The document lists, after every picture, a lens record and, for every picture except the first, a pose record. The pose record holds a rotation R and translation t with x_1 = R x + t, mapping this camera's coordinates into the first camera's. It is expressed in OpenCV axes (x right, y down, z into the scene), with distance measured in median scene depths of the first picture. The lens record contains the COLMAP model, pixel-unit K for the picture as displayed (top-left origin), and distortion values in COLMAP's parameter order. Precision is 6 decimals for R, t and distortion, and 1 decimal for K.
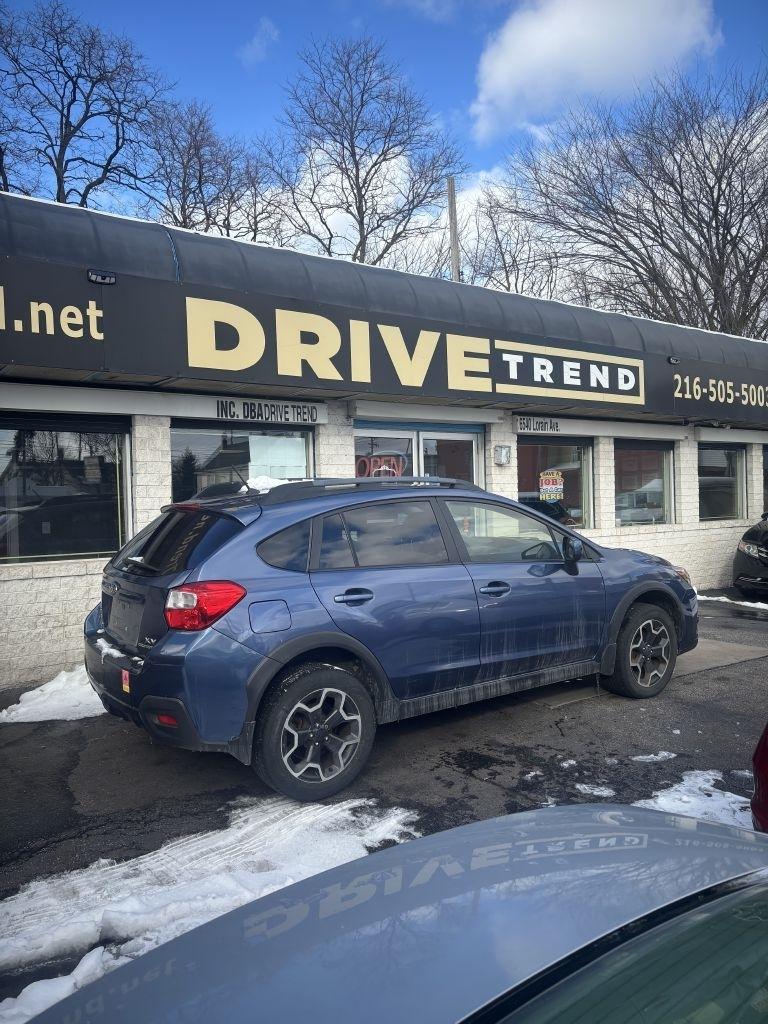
lens RADIAL K [[766.9, 0, 384.0], [0, 766.9, 512.0], [0, 0, 1]] dist [0.045026, -0.065501]
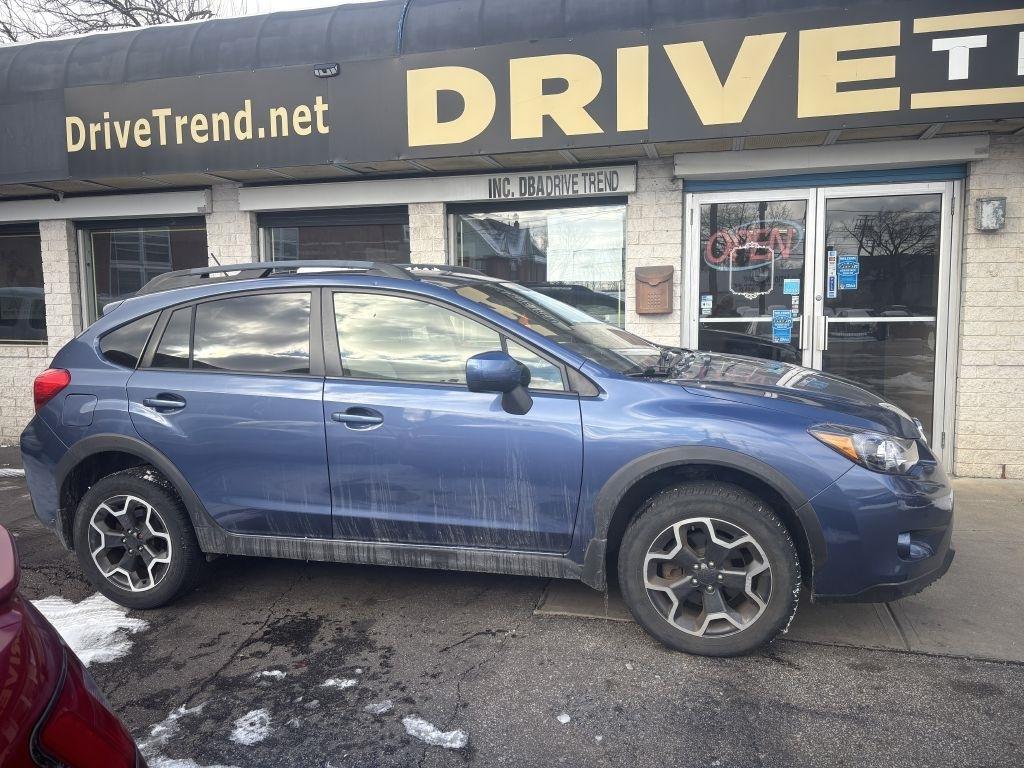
lens RADIAL K [[766.9, 0, 512.0], [0, 766.9, 384.0], [0, 0, 1]] dist [0.045026, -0.065501]
pose [[0.632236, 0.096406, -0.768754, 0.615156], [-0.012944, 0.993404, 0.113932, -0.011052], [0.774667, -0.062081, 0.629314, 0.522332]]
